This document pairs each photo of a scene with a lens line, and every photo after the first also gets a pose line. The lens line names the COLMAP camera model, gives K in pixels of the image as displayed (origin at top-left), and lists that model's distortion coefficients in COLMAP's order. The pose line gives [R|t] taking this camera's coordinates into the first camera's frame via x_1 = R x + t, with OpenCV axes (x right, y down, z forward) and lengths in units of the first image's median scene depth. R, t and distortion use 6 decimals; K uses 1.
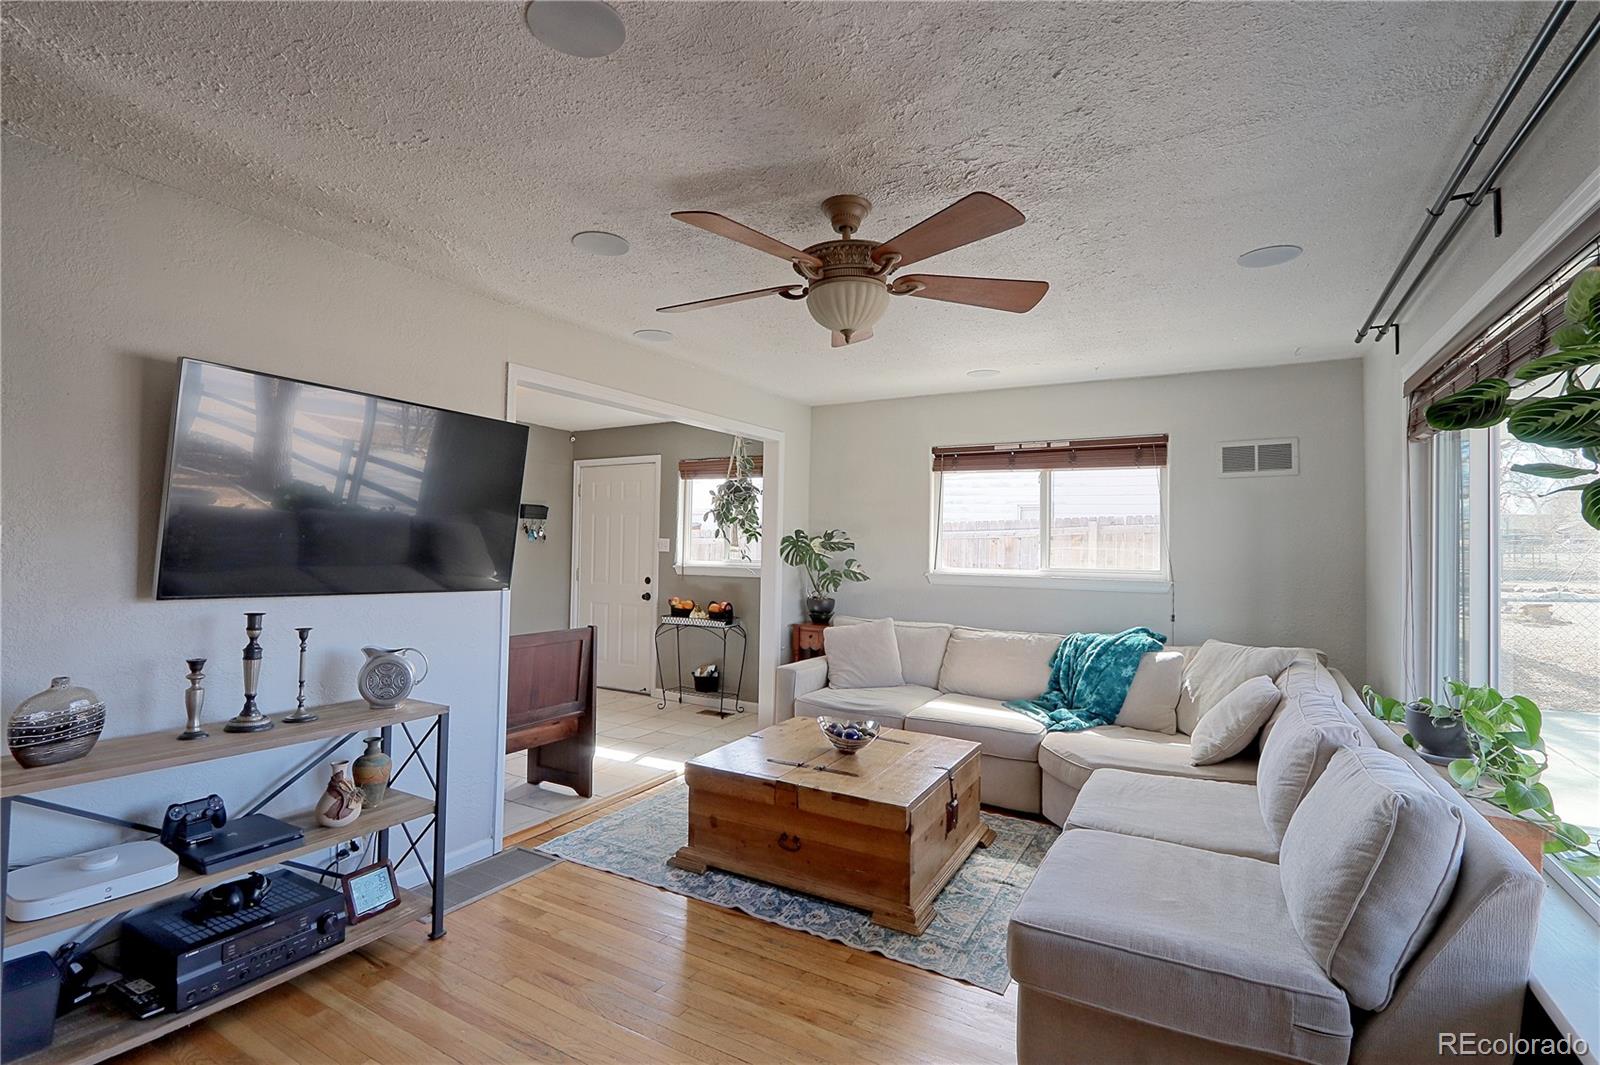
lens RADIAL K [[745.6, 0, 790.9], [0, 745.6, 522.7], [0, 0, 1]] dist [-0.019815, 0.000426]
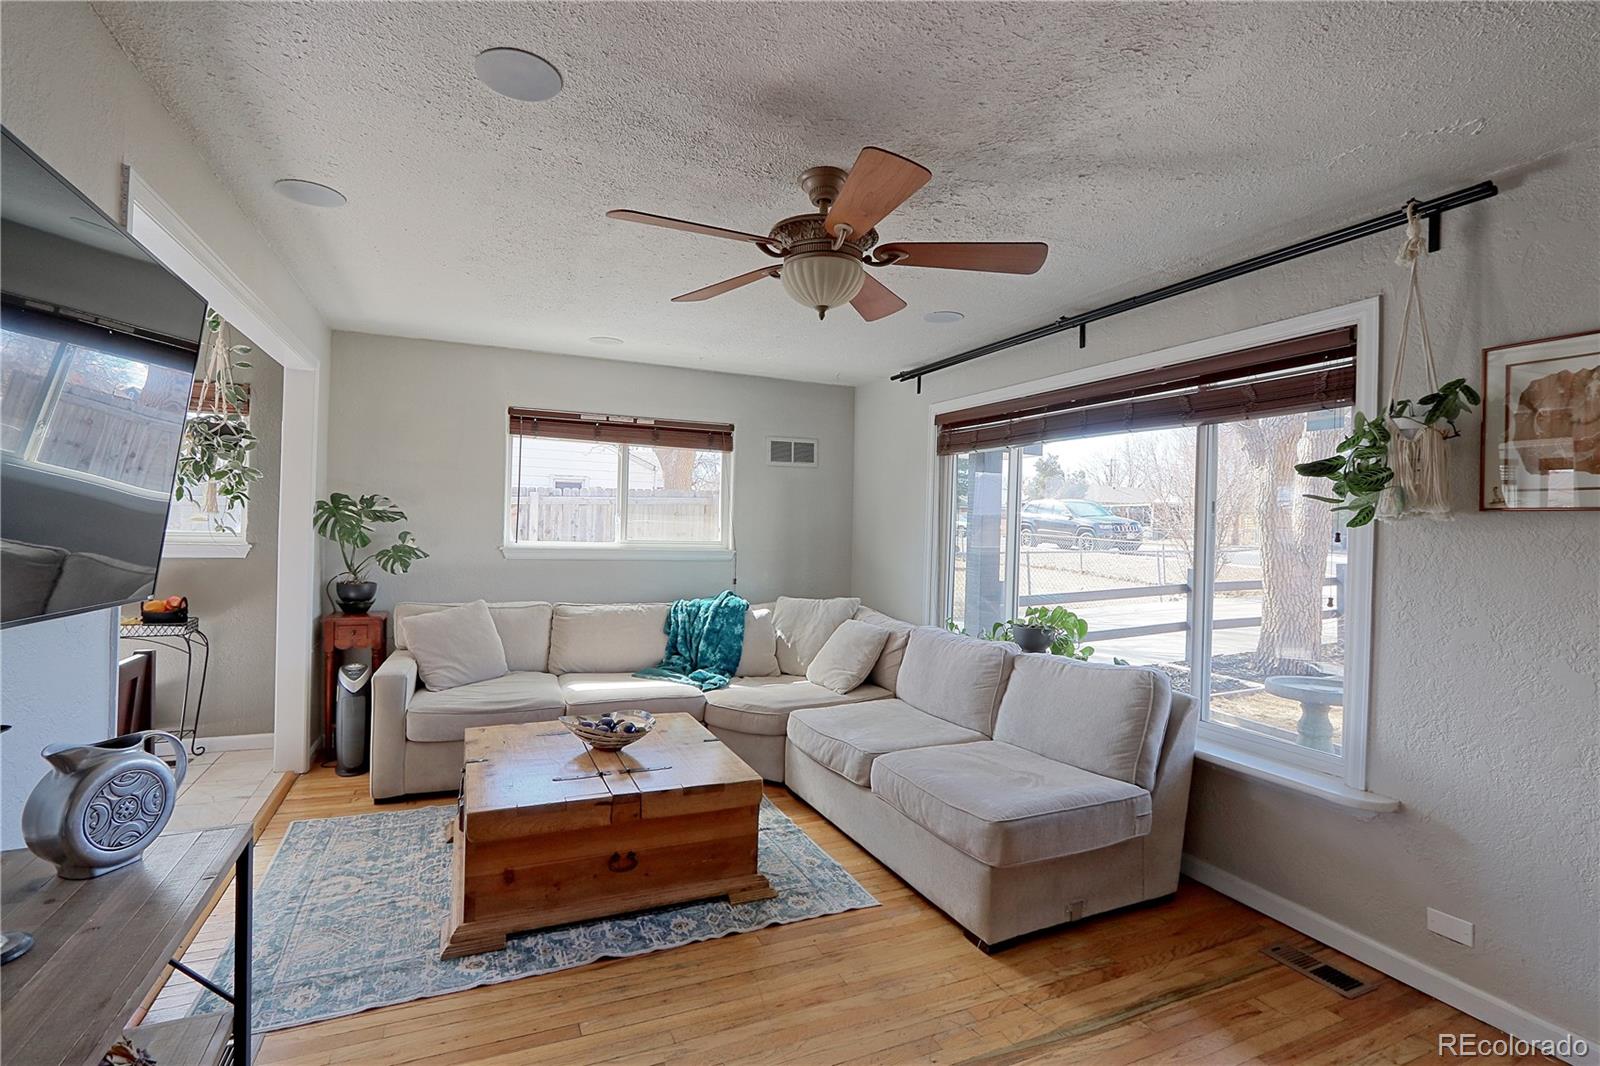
lens RADIAL K [[745.6, 0, 790.9], [0, 745.6, 523.2], [0, 0, 1]] dist [-0.019815, 0.000426]
pose [[0.587616, 0.004228, 0.809129, -0.428424], [-0.041627, 0.998820, 0.025012, 0.002764], [-0.808068, -0.048379, 0.587099, 0.252889]]
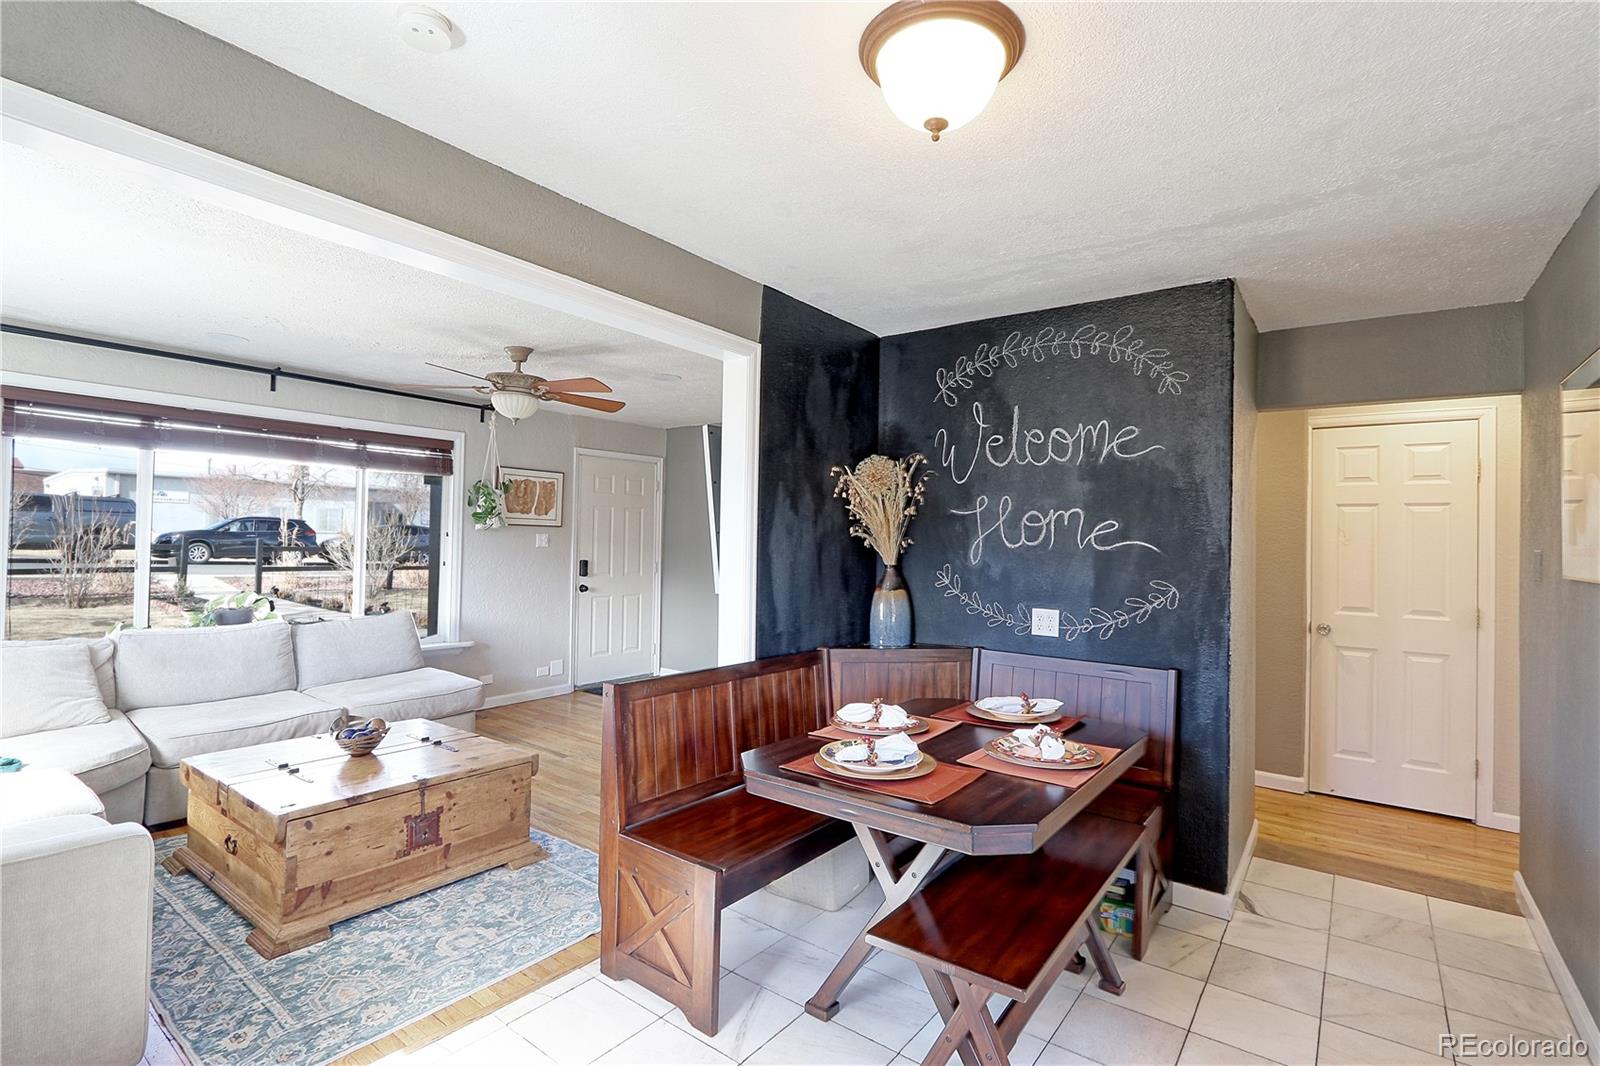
lens RADIAL K [[745.6, 0, 790.9], [0, 745.6, 523.2], [0, 0, 1]] dist [-0.019815, 0.000426]
pose [[-0.993178, -0.028817, 0.112995, -0.459150], [-0.035035, 0.997957, -0.053434, 0.041665], [-0.111224, -0.057028, -0.992158, 1.543510]]
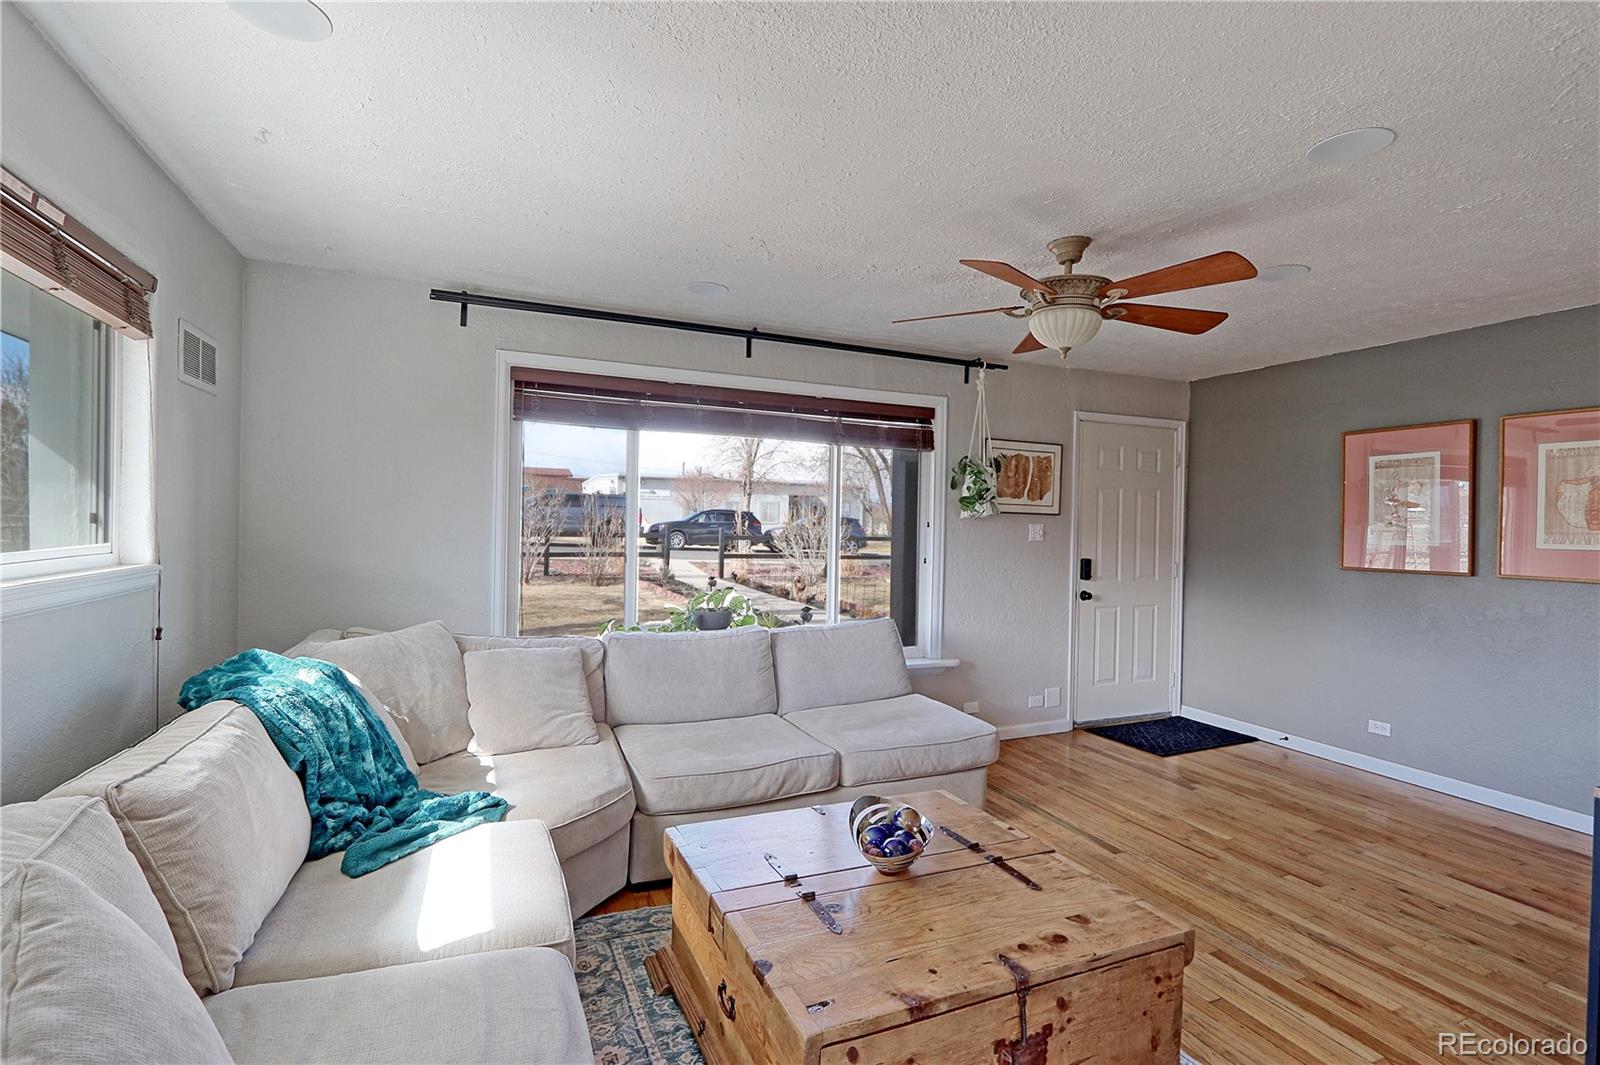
lens RADIAL K [[745.6, 0, 790.9], [0, 745.6, 522.7], [0, 0, 1]] dist [-0.019815, 0.000426]
pose [[-0.802838, -0.030655, 0.595409, -0.168006], [-0.052288, 0.998449, -0.019099, 0.040762], [-0.593900, -0.046466, -0.803196, 1.262256]]
